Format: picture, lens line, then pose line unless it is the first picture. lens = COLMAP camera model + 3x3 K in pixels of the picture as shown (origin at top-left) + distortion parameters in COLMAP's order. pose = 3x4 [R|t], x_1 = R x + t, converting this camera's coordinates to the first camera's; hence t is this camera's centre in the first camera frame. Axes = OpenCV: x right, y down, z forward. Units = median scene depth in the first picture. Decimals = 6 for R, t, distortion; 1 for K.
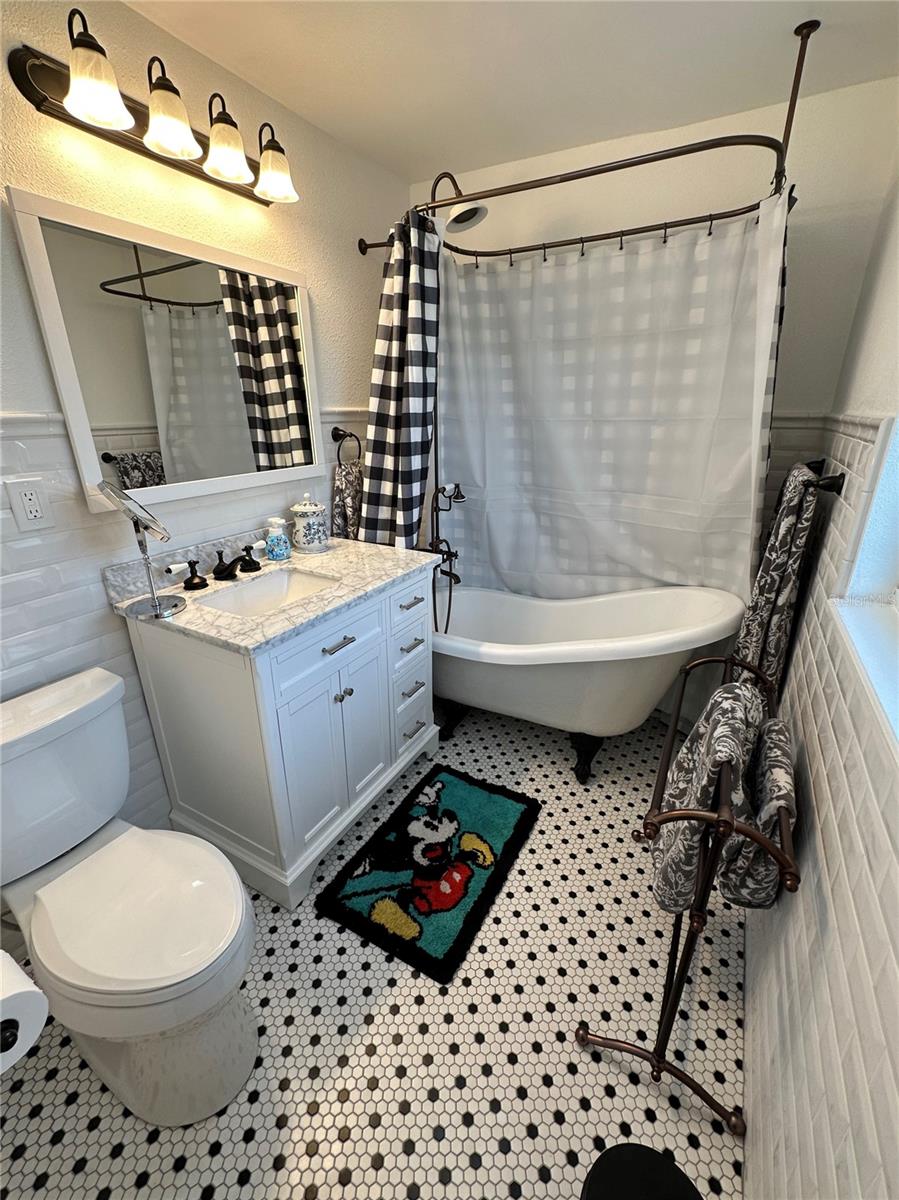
lens RADIAL K [[505.3, 0, 449.5], [0, 505.3, 599.5], [0, 0, 1]] dist [-0.004200, 0.001471]
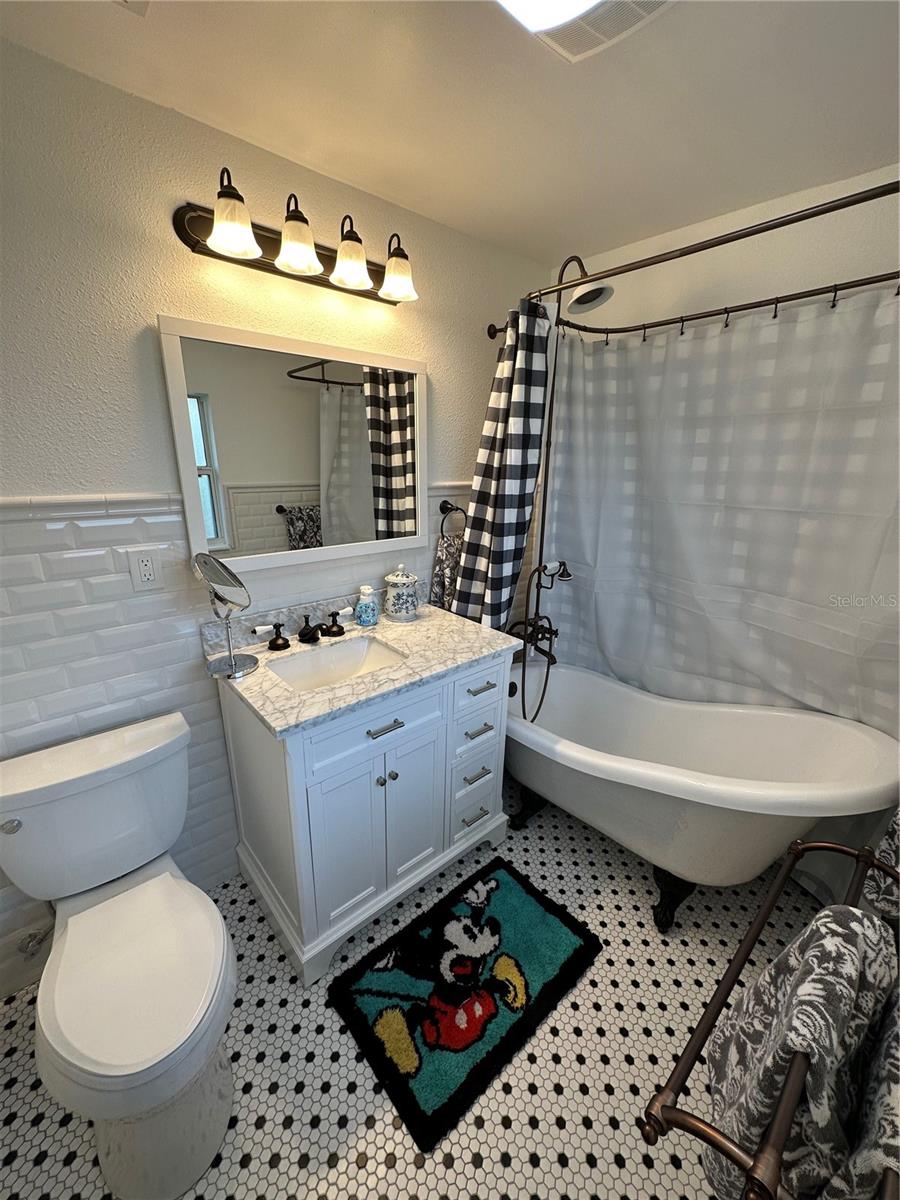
lens RADIAL K [[475.2, 0, 449.1], [0, 475.2, 602.1], [0, 0, 1]] dist [-0.002491, 0.000241]
pose [[0.943655, 0.114505, -0.310489, 0.130217], [-0.136334, 0.989427, -0.049465, -0.103731], [0.301543, 0.089008, 0.949289, 0.112600]]
